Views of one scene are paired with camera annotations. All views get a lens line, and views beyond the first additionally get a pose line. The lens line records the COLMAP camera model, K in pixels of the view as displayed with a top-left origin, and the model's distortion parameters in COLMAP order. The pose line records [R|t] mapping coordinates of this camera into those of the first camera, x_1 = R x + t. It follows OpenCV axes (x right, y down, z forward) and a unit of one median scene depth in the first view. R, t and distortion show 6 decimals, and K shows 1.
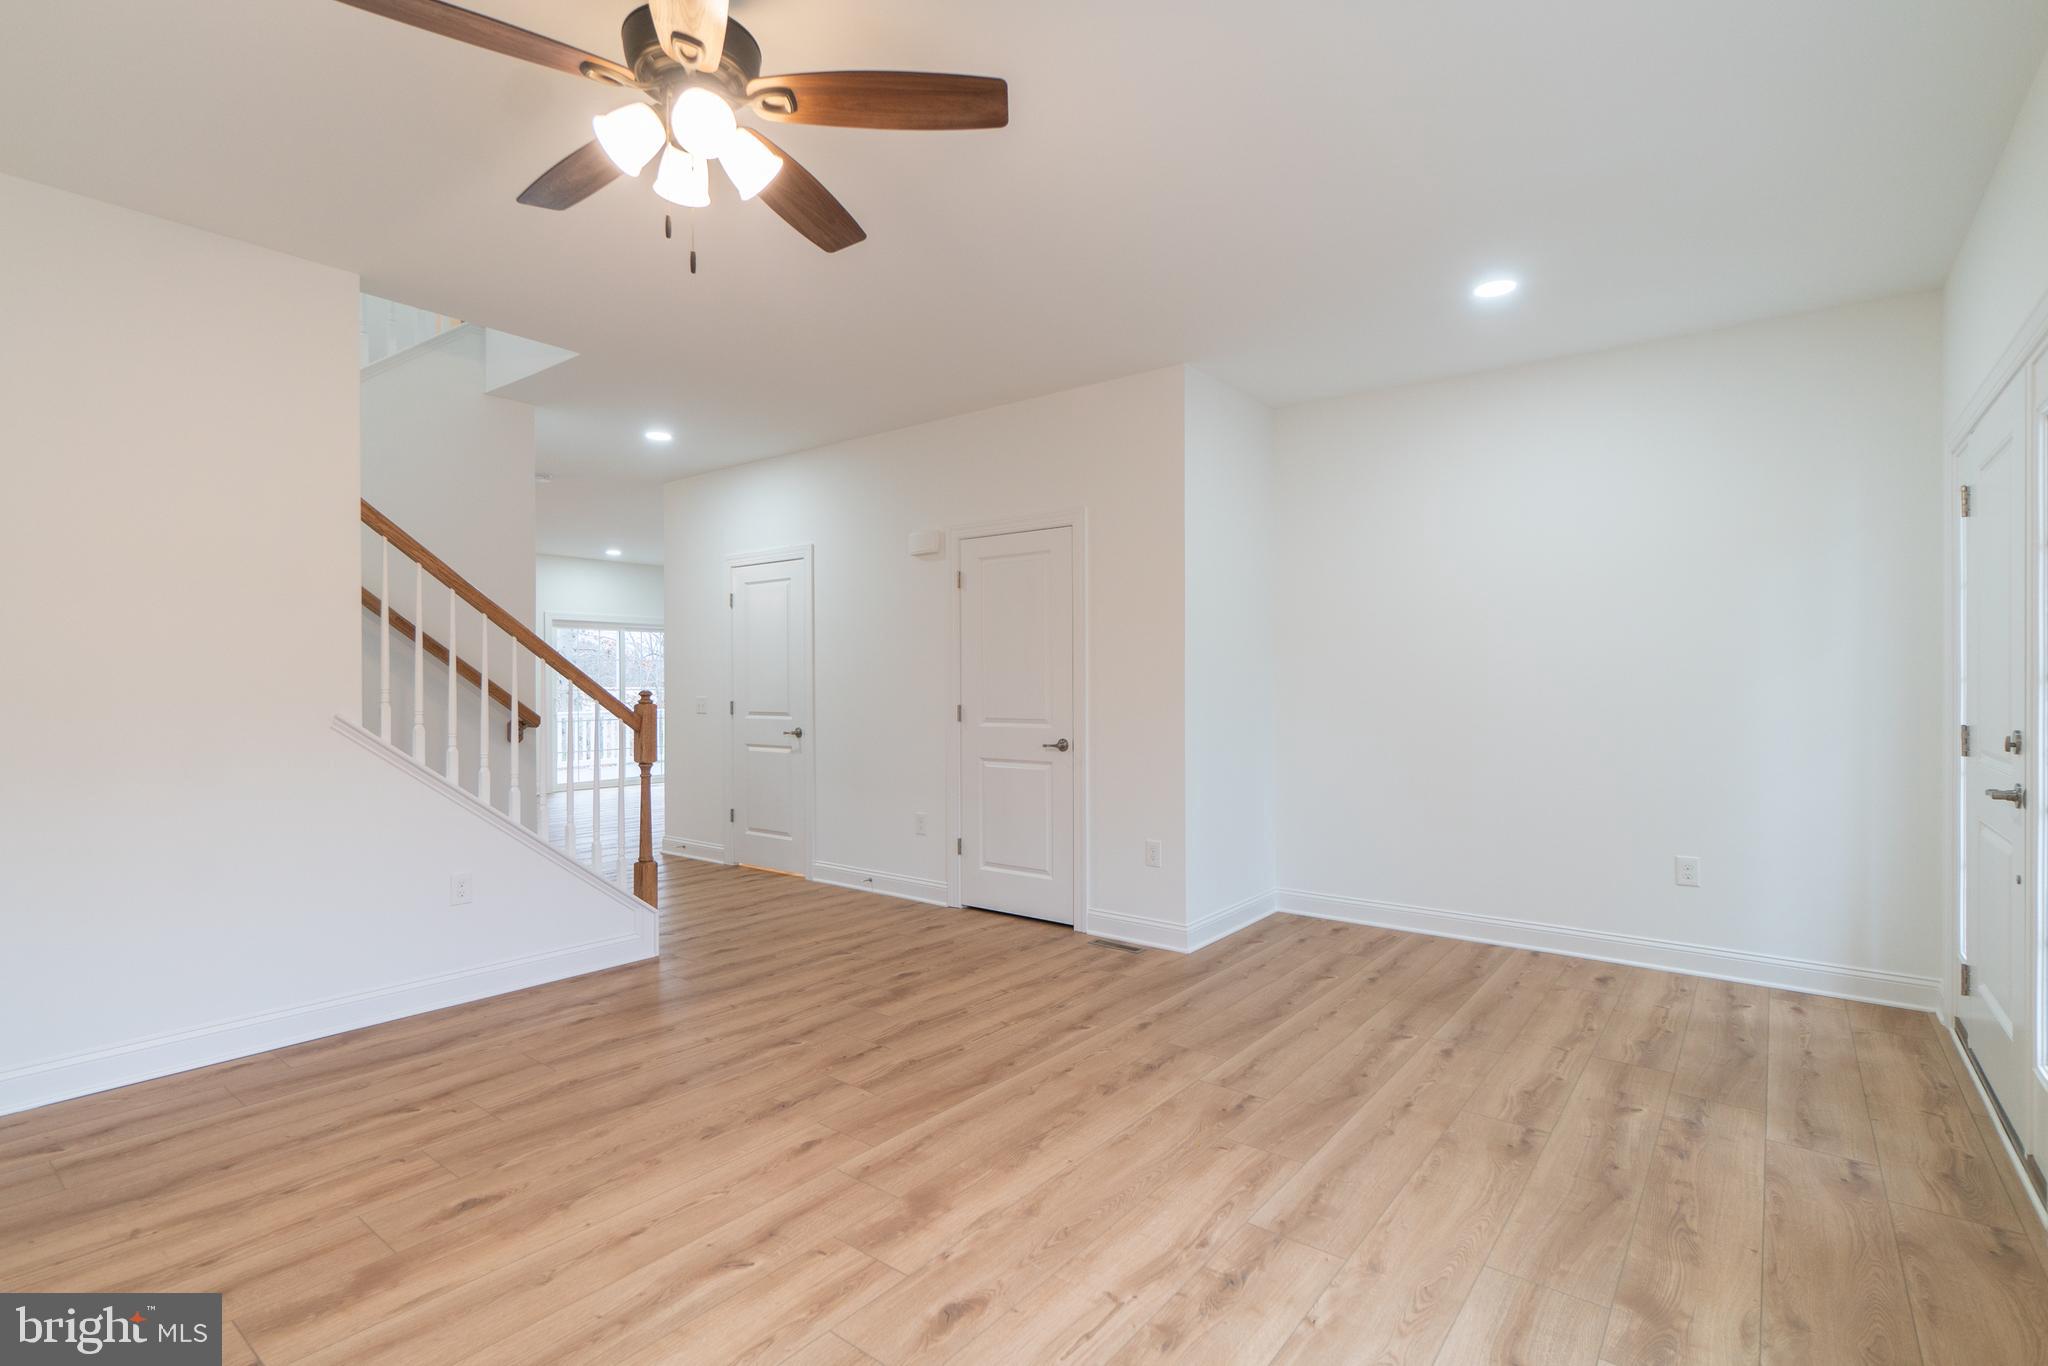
lens RADIAL K [[974.1, 0, 1006.3], [0, 974.1, 683.2], [0, 0, 1]] dist [-0.002129, 0.000246]
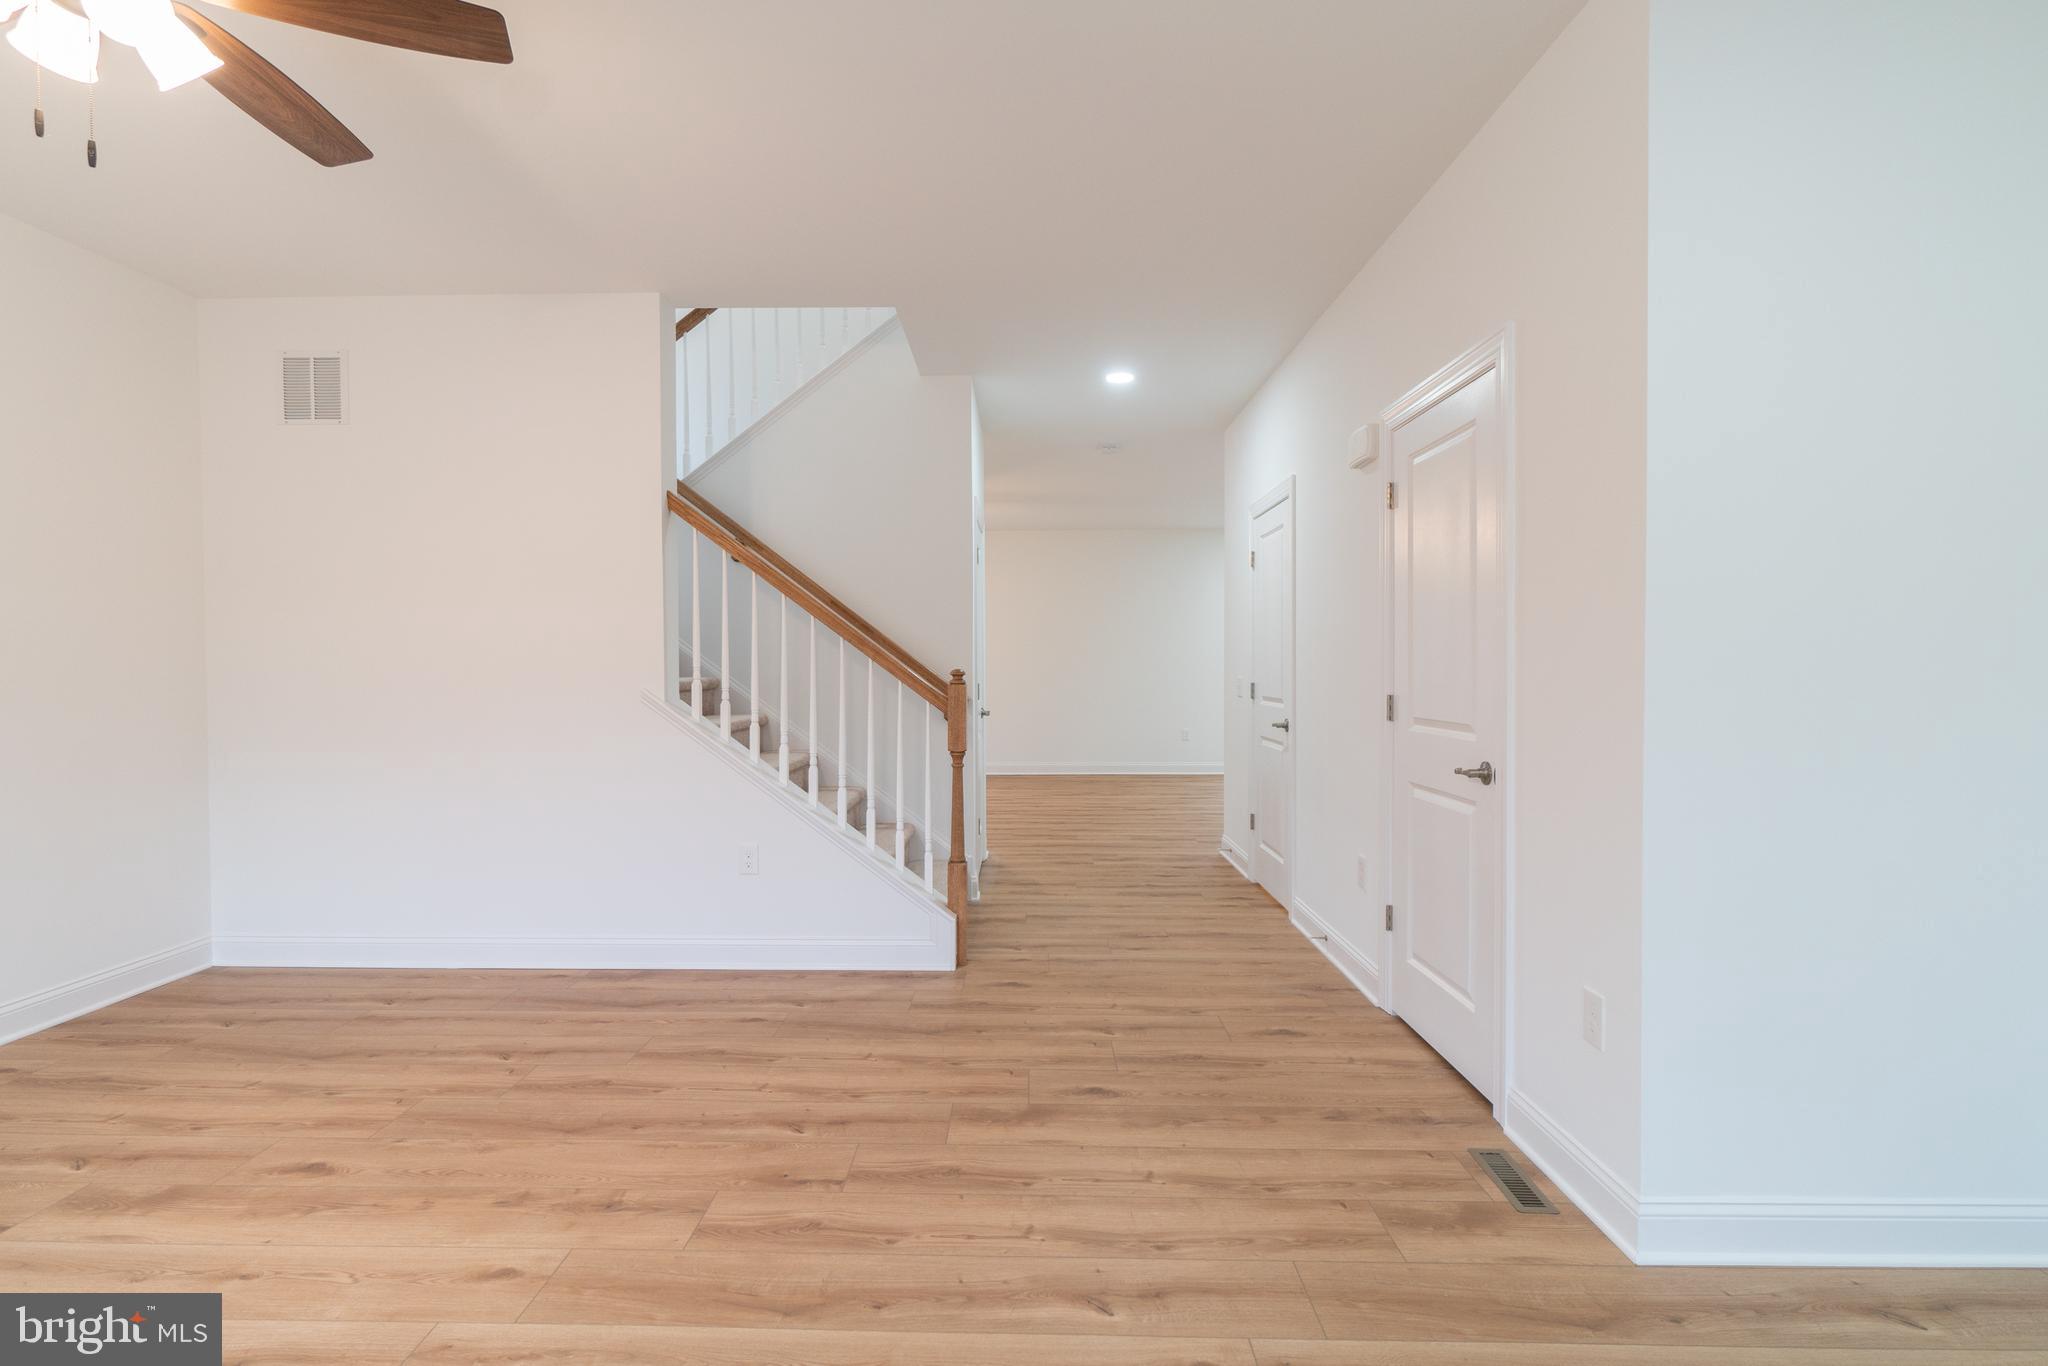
lens RADIAL K [[974.1, 0, 1006.3], [0, 974.1, 683.2], [0, 0, 1]] dist [-0.002129, 0.000246]
pose [[0.600531, 0.015814, -0.799445, 0.442205], [0.002951, 0.999754, 0.021994, 0.000479], [0.799596, -0.015567, 0.600337, 0.610061]]
